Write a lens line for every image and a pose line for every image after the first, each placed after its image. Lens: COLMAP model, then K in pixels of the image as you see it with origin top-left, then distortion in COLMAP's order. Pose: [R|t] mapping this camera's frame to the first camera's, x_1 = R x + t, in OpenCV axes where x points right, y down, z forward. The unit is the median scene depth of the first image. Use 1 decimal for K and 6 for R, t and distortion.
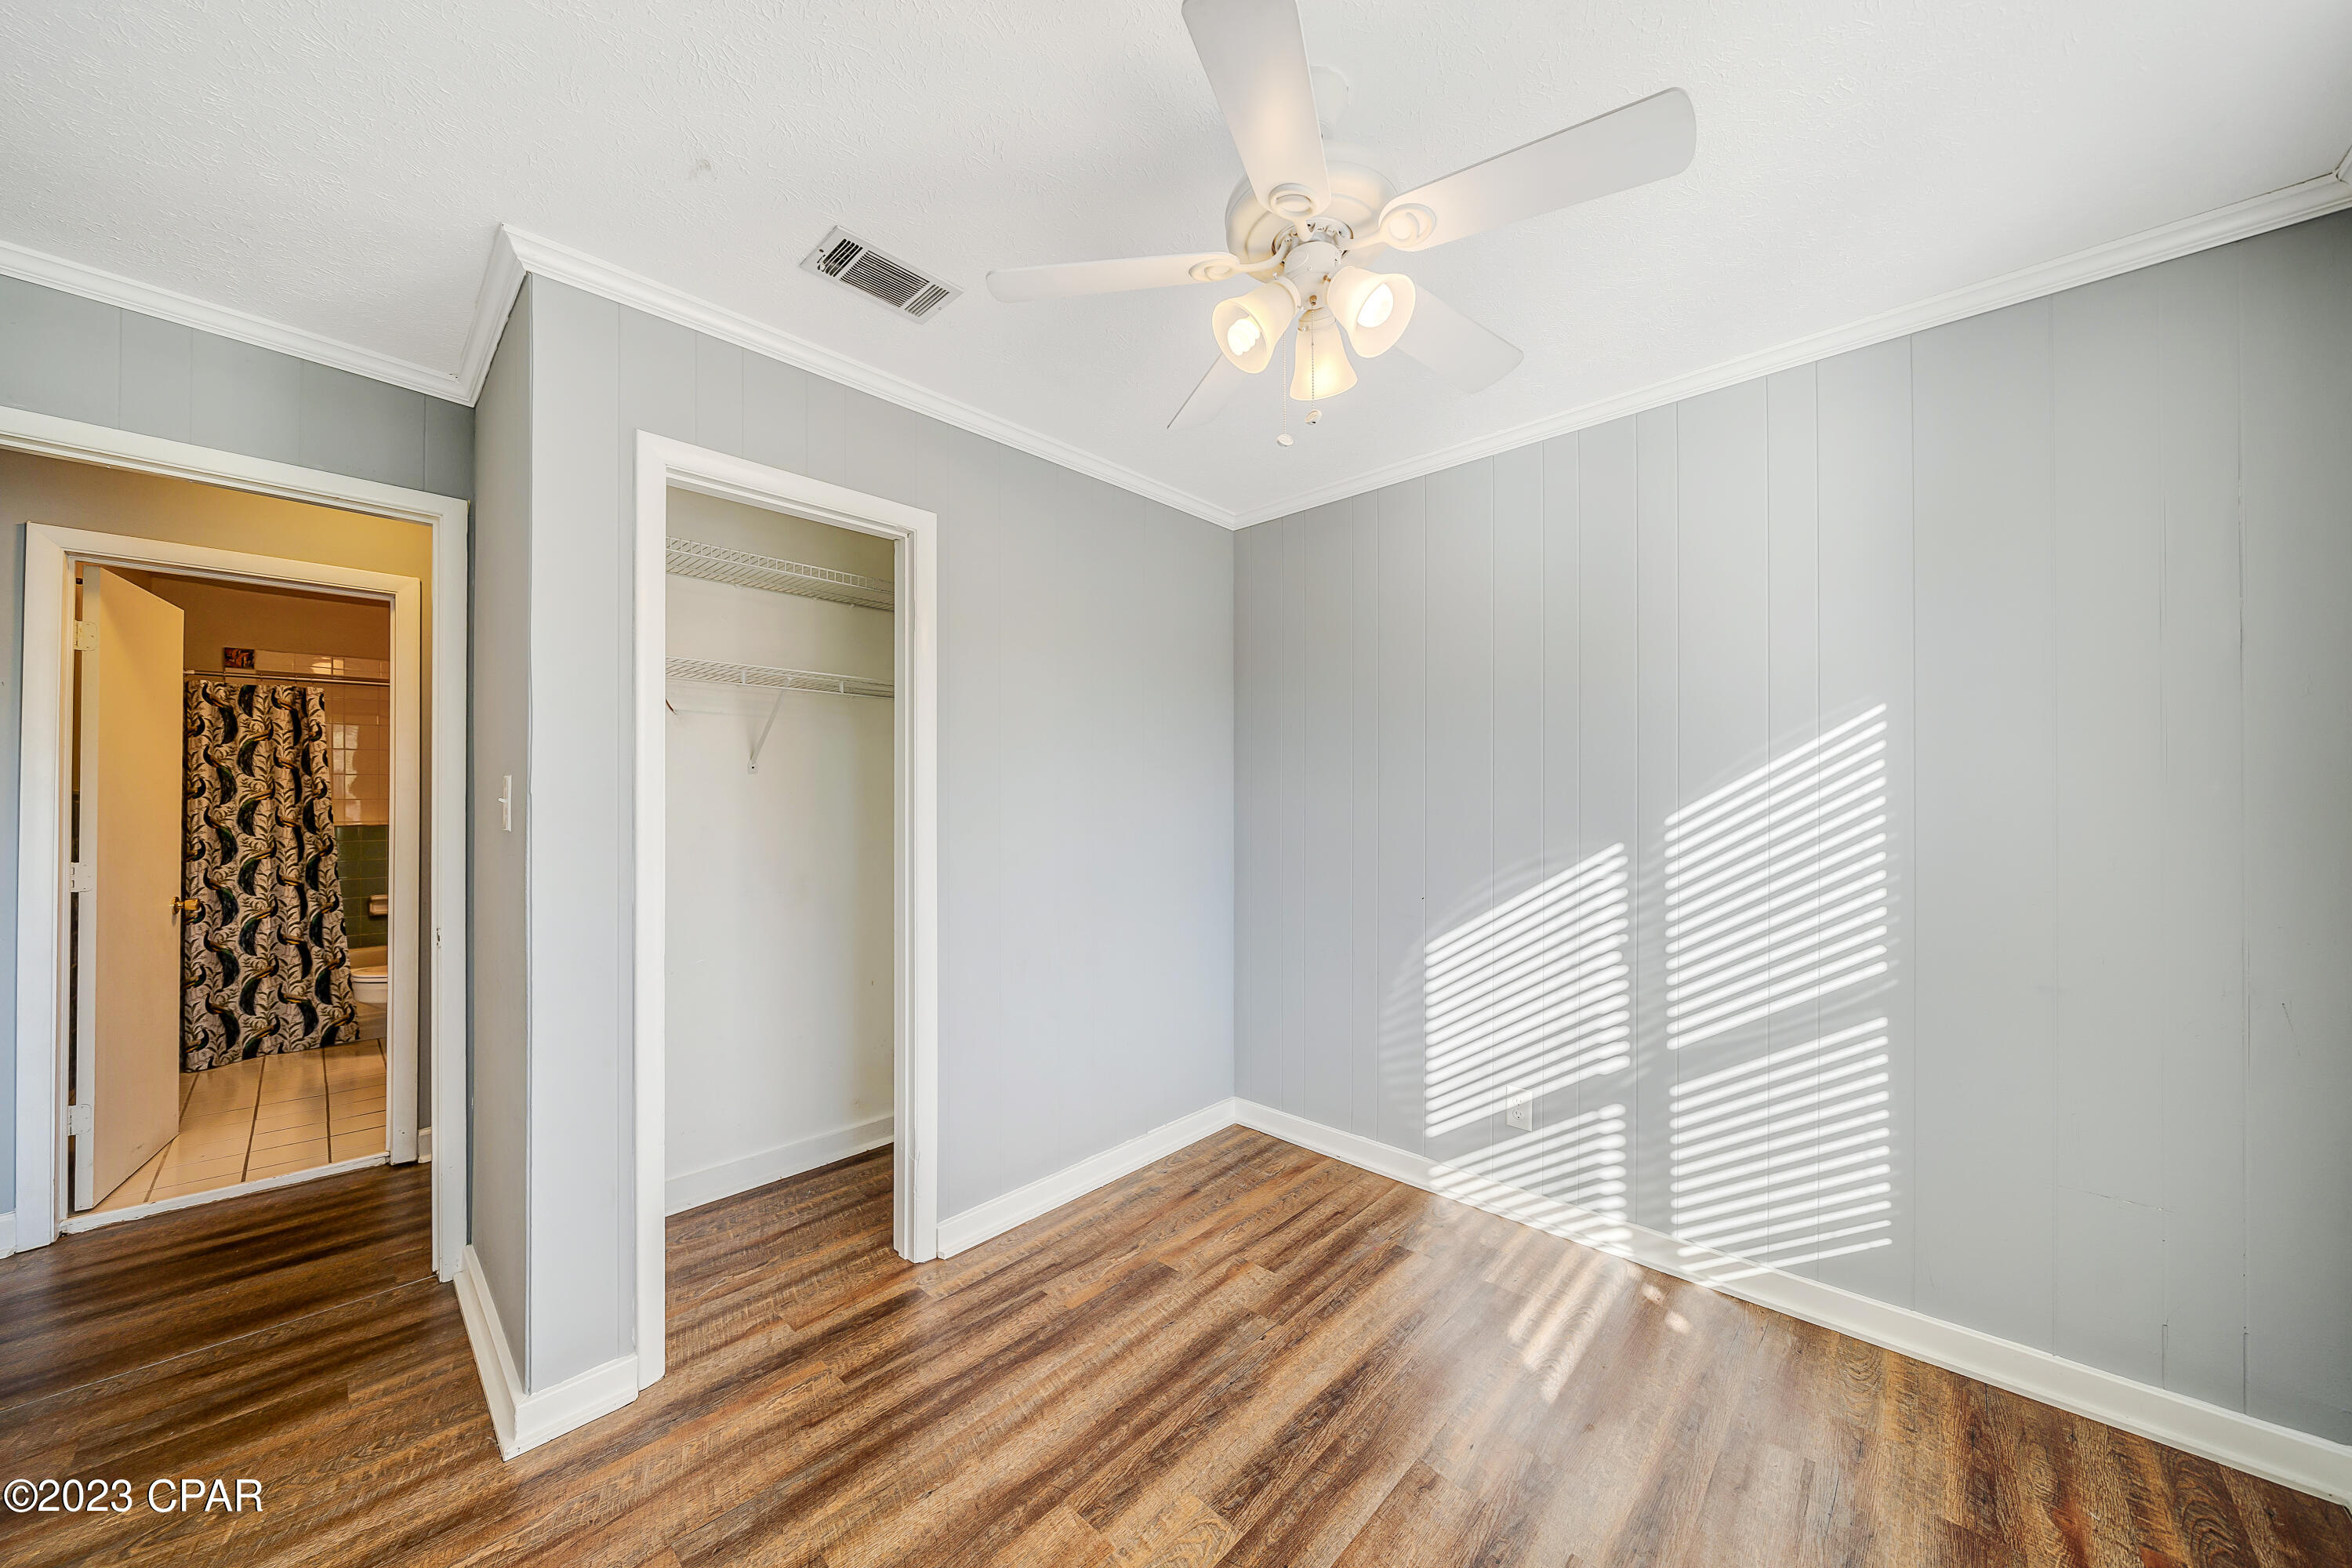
lens RADIAL K [[820.0, 0, 1161.3], [0, 820.0, 787.5], [0, 0, 1]] dist [0.000505, -0.000207]
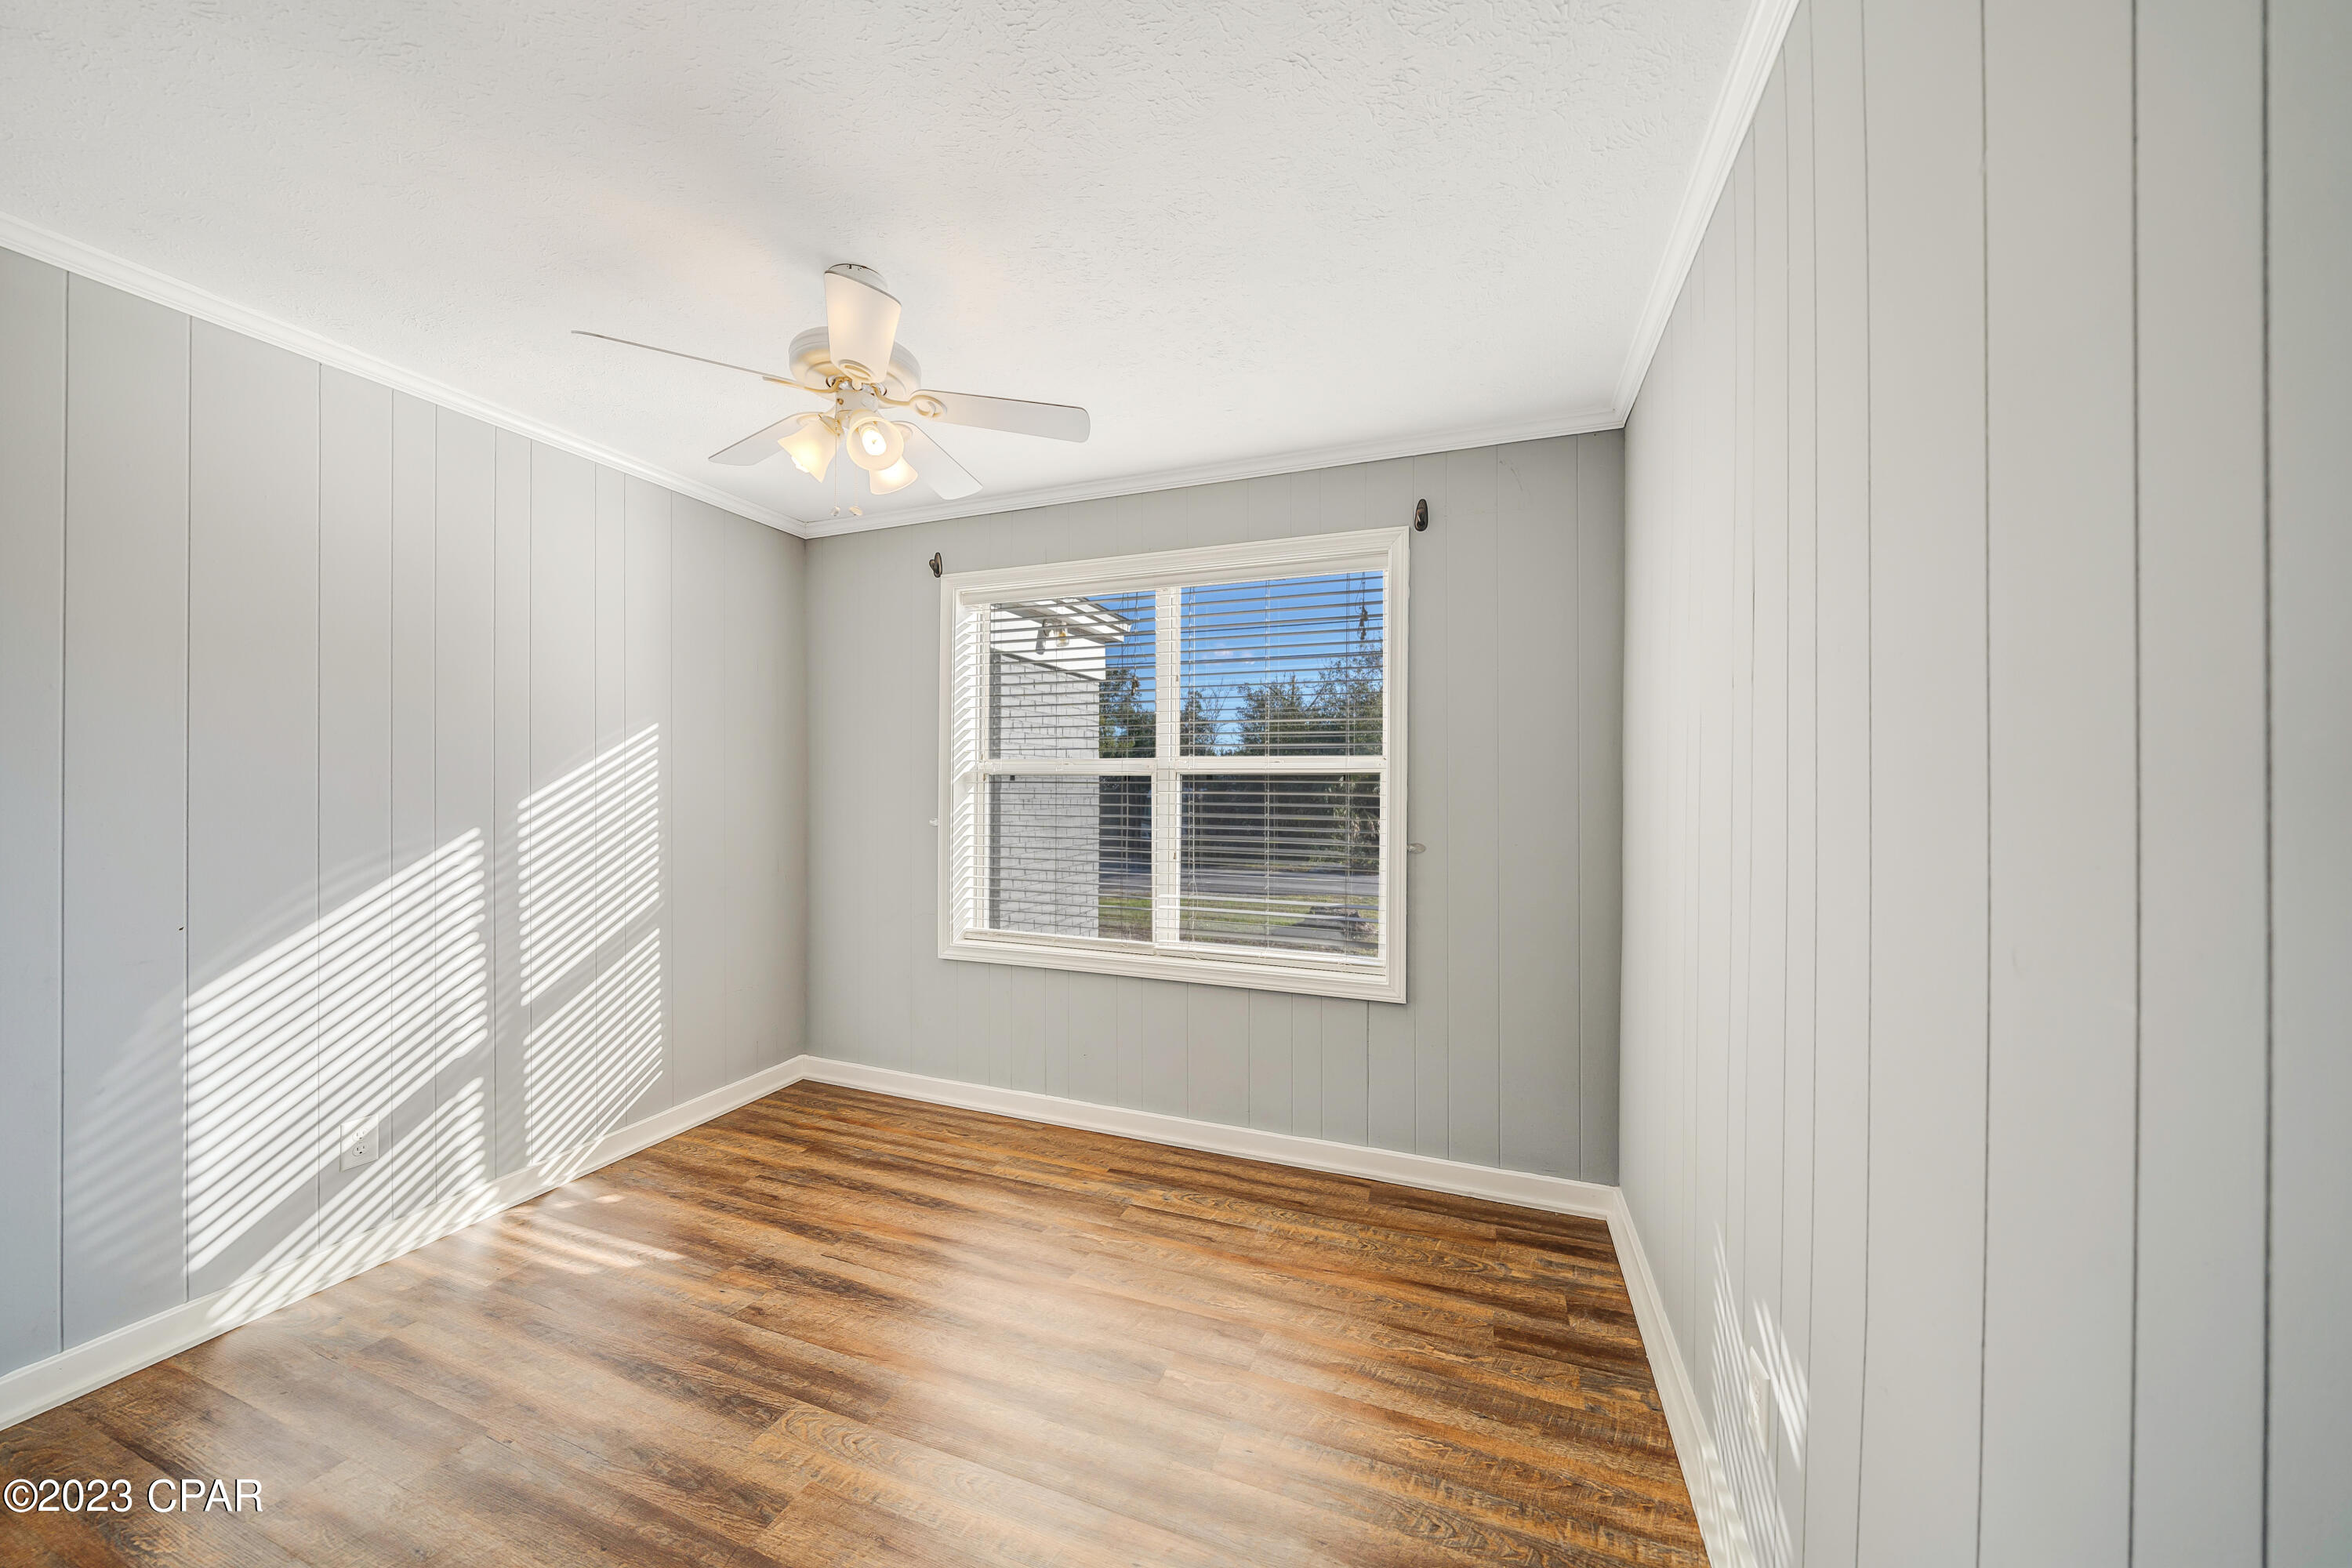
lens RADIAL K [[820.0, 0, 1161.3], [0, 820.0, 787.5], [0, 0, 1]] dist [0.000505, -0.000207]
pose [[-0.386479, -0.000592, 0.922298, -0.945698], [-0.015435, 0.999864, -0.005826, 0.012412], [-0.922169, -0.016487, -0.386435, 0.776196]]
